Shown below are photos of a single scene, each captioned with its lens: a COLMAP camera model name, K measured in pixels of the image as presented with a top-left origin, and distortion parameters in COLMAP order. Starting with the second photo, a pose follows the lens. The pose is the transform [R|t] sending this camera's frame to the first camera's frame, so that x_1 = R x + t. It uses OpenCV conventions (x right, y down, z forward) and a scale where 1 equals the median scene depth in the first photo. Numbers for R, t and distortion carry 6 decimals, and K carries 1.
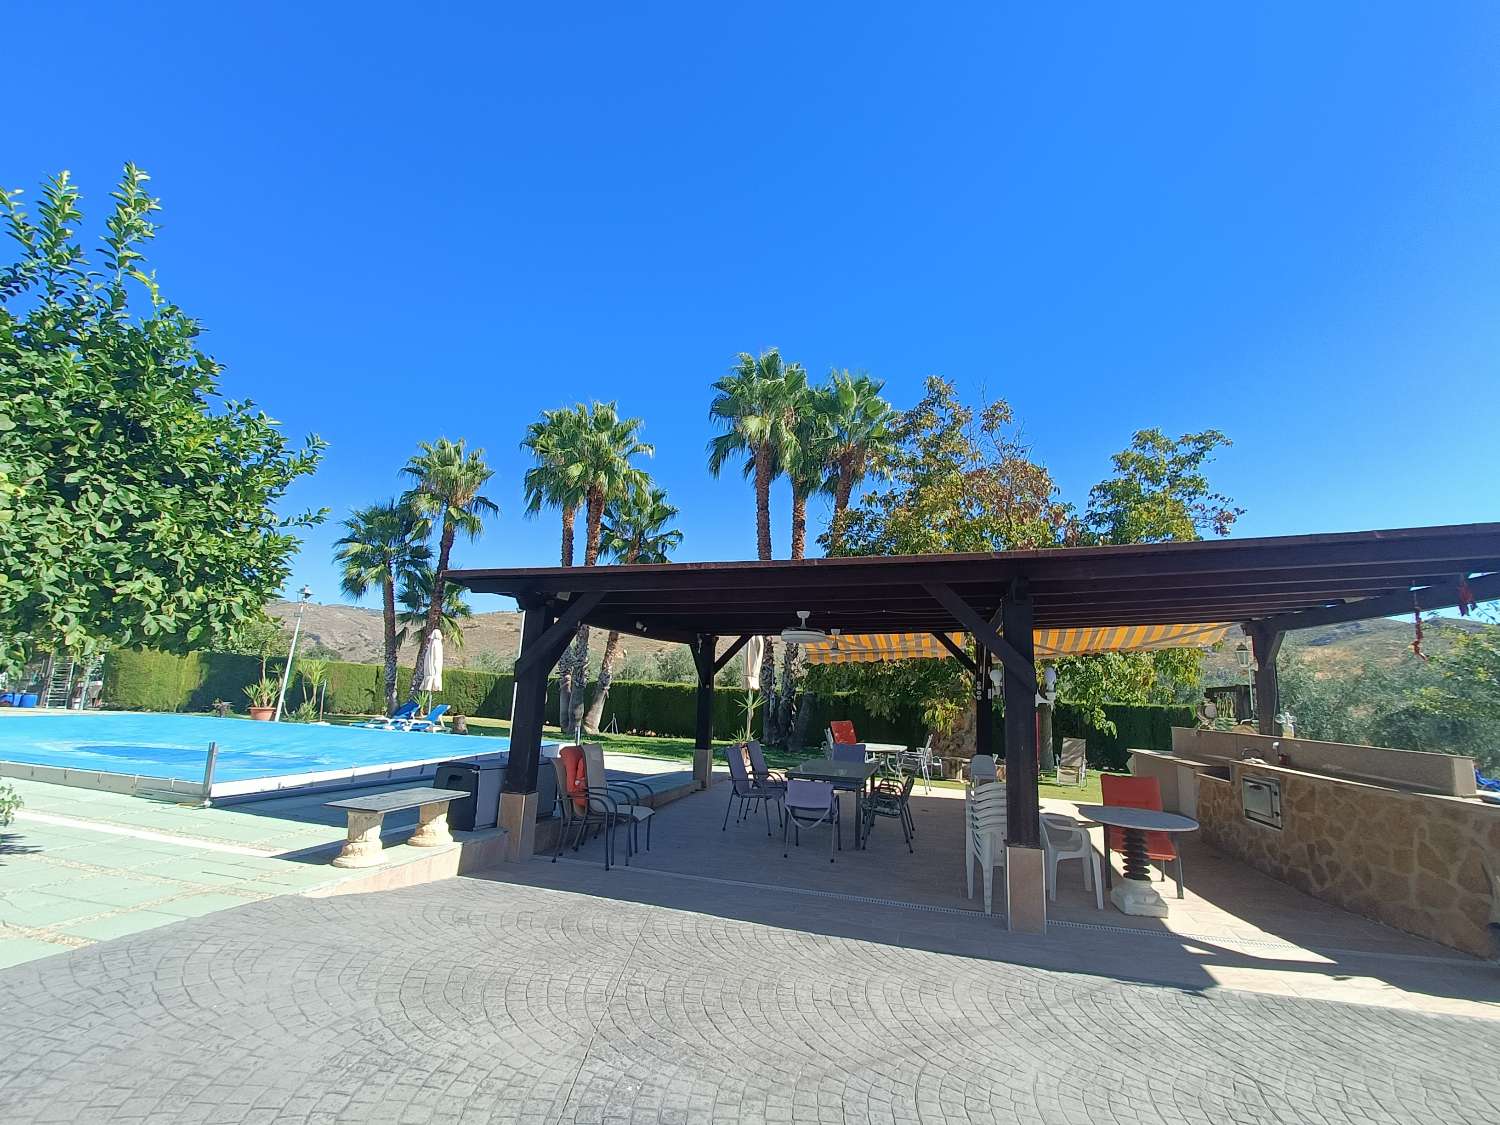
lens RADIAL K [[673.5, 0, 761.8], [0, 673.5, 568.5], [0, 0, 1]] dist [0.004884, 0.001136]
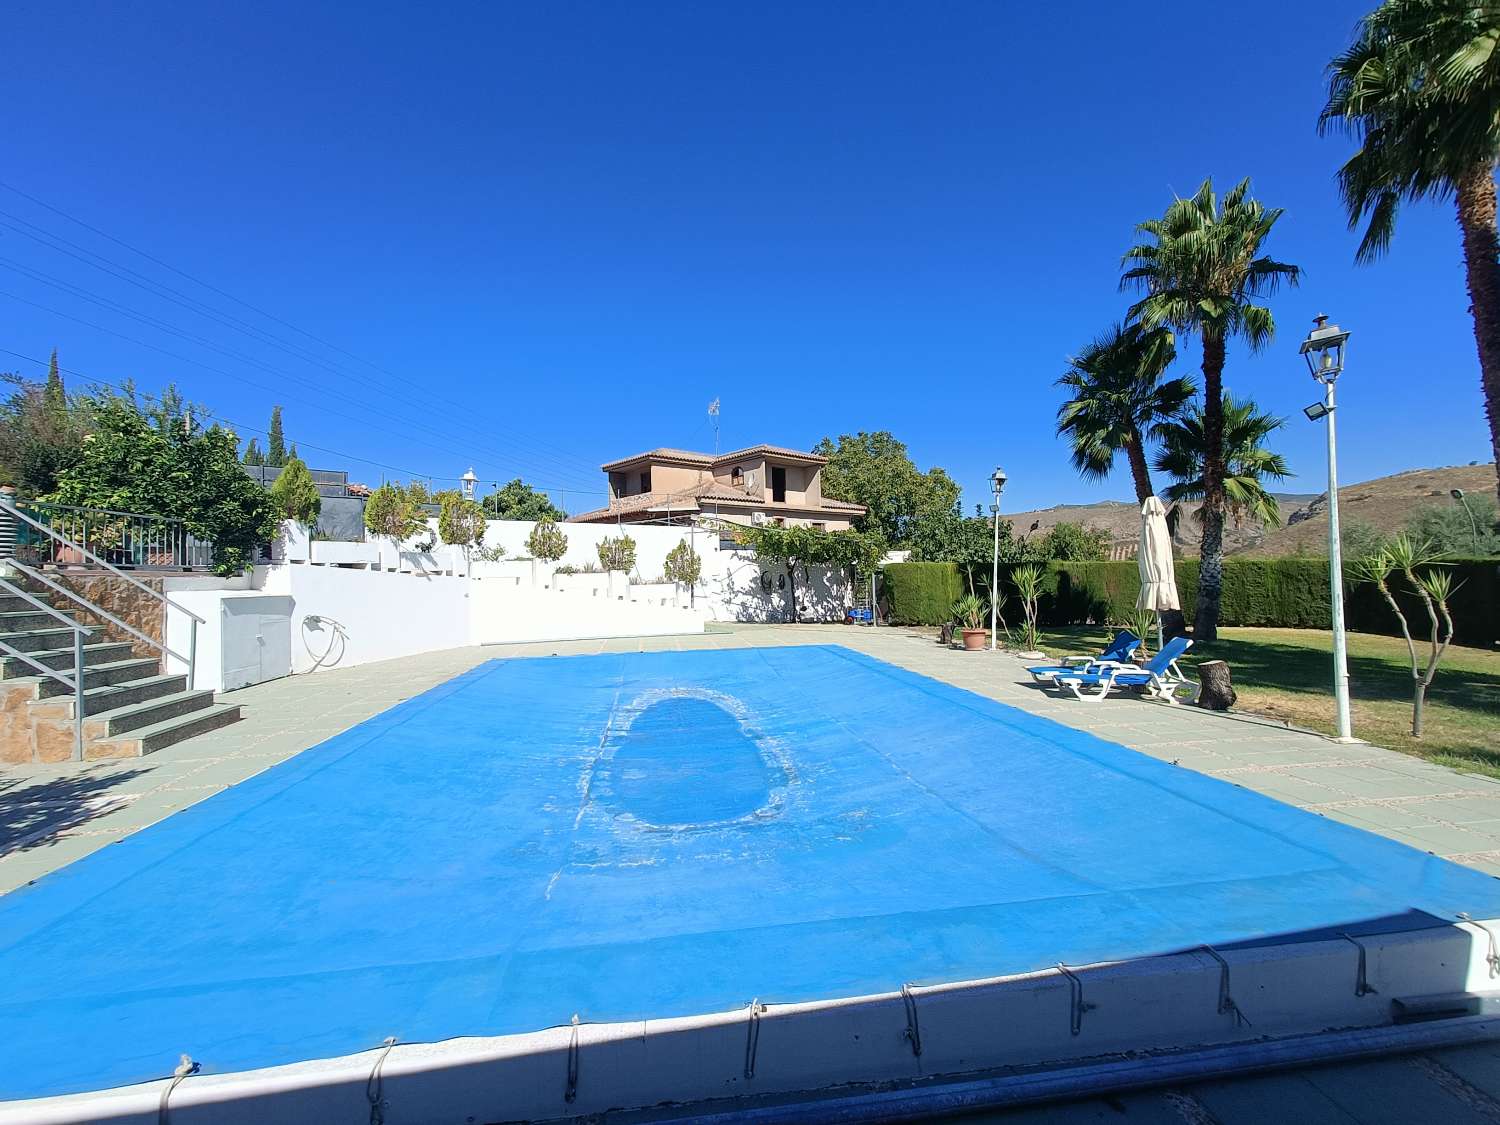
lens RADIAL K [[673.5, 0, 761.8], [0, 673.5, 568.5], [0, 0, 1]] dist [0.004884, 0.001136]
pose [[0.415064, -0.066035, -0.907392, -0.089498], [0.205690, 0.978349, 0.022889, 0.048885], [0.886235, -0.196142, 0.419661, 0.340742]]
